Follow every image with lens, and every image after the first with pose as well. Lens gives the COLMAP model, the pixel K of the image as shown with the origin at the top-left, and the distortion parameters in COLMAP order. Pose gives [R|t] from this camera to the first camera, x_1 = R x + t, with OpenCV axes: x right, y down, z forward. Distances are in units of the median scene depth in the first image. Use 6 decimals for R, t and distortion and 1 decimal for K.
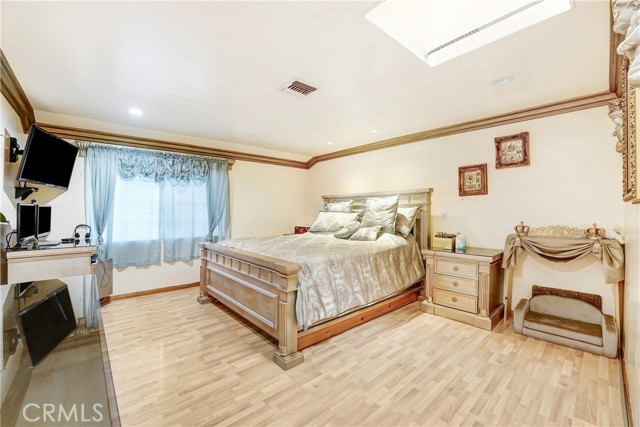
lens RADIAL K [[261.1, 0, 318.9], [0, 261.1, 214.3], [0, 0, 1]] dist [-0.000678, 0.000425]
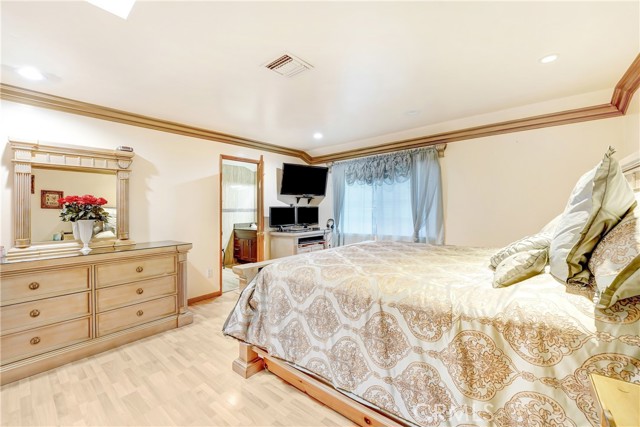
lens RADIAL K [[261.1, 0, 322.0], [0, 261.1, 208.8], [0, 0, 1]] dist [-0.000678, 0.000425]
pose [[0.151326, -0.006279, -0.988464, 0.464394], [0.000370, 0.999980, -0.006295, -0.006211], [0.988484, 0.000587, 0.151325, 0.595966]]
